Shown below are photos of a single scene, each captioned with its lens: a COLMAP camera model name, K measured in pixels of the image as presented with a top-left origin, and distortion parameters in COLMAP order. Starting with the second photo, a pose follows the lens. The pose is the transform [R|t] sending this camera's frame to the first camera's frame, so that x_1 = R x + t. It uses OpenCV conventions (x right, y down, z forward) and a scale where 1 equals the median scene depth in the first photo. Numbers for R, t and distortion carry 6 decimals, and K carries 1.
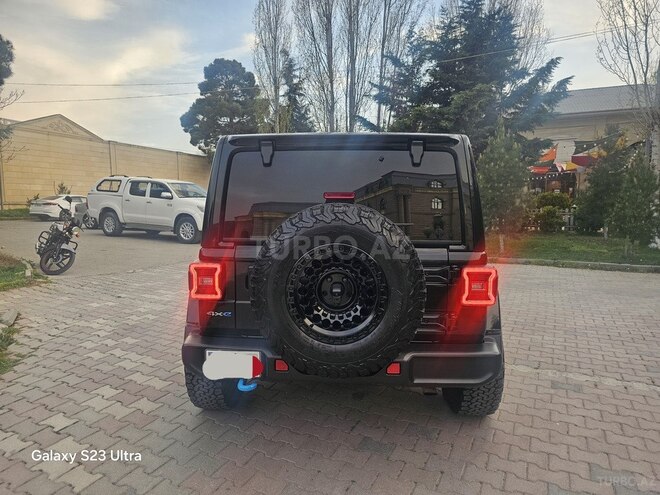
lens RADIAL K [[445.9, 0, 326.5], [0, 445.9, 247.9], [0, 0, 1]] dist [0.051405, -0.044754]
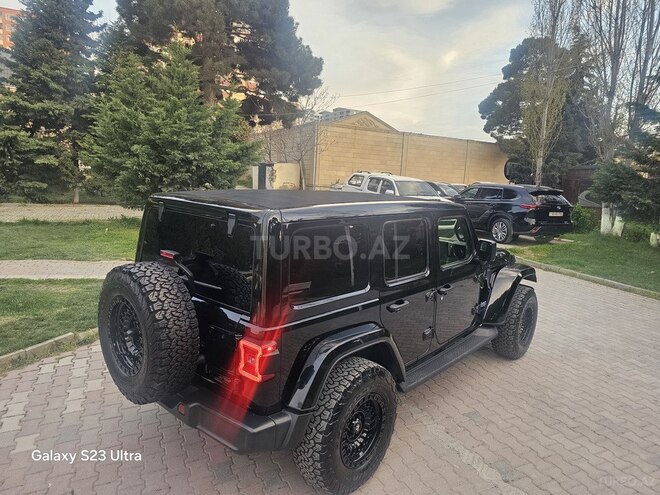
lens RADIAL K [[445.9, 0, 328.8], [0, 445.9, 242.9], [0, 0, 1]] dist [0.051405, -0.044754]
pose [[0.784327, 0.130633, -0.606437, 0.114944], [-0.114012, 0.991280, 0.066076, -0.029176], [0.609780, 0.017316, 0.792381, 0.030507]]
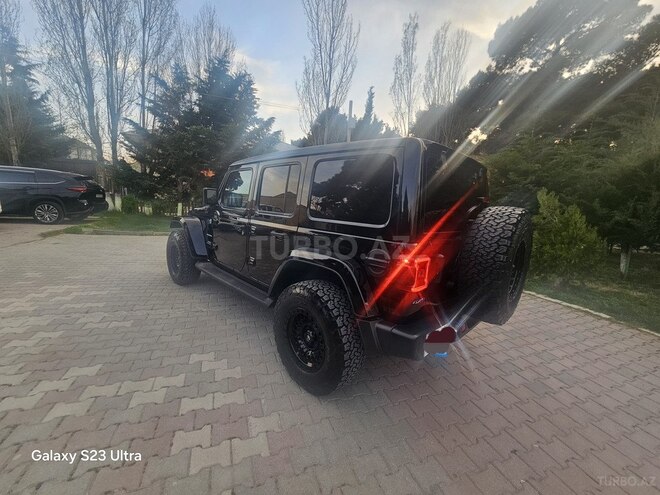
lens RADIAL K [[271.4, 0, 331.8], [0, 271.4, 249.3], [0, 0, 1]] dist [-0.000303, 0.000453]
pose [[0.660184, -0.083297, 0.746471, -0.099843], [0.022074, 0.995554, 0.091569, -0.005714], [-0.750779, -0.043974, 0.659088, 0.081095]]
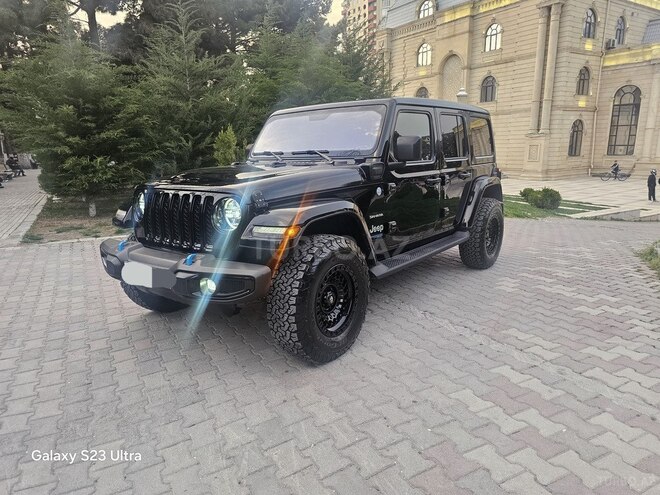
lens RADIAL K [[445.9, 0, 330.1], [0, 445.9, 251.0], [0, 0, 1]] dist [0.051405, -0.044754]
pose [[-0.827535, -0.106057, 0.551306, -0.101062], [0.084043, 0.947527, 0.308432, -0.039572], [-0.555088, 0.301571, -0.775198, 0.382954]]
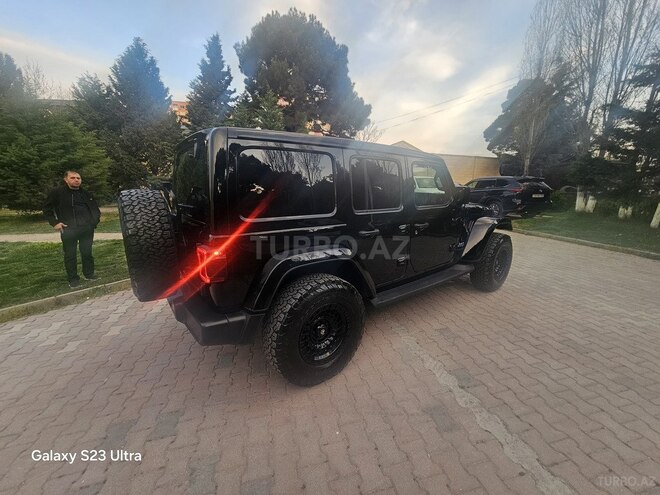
lens RADIAL K [[271.7, 0, 330.7], [0, 271.7, 248.2], [0, 0, 1]] dist [-0.003836, 0.000922]
pose [[0.655103, 0.163509, -0.737635, 0.113759], [-0.083646, 0.985996, 0.144275, -0.008925], [0.750895, -0.032815, 0.659606, 0.083987]]
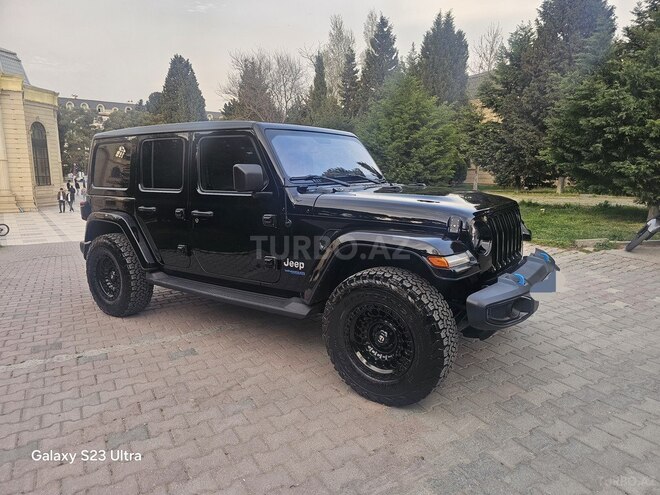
lens RADIAL K [[442.1, 0, 327.9], [0, 442.1, 249.9], [0, 0, 1]] dist [0.052724, -0.043458]
pose [[-0.531953, 0.152565, -0.832917, 0.162392], [-0.087808, 0.968394, 0.233460, -0.034417], [0.842209, 0.197326, -0.501743, 0.323684]]
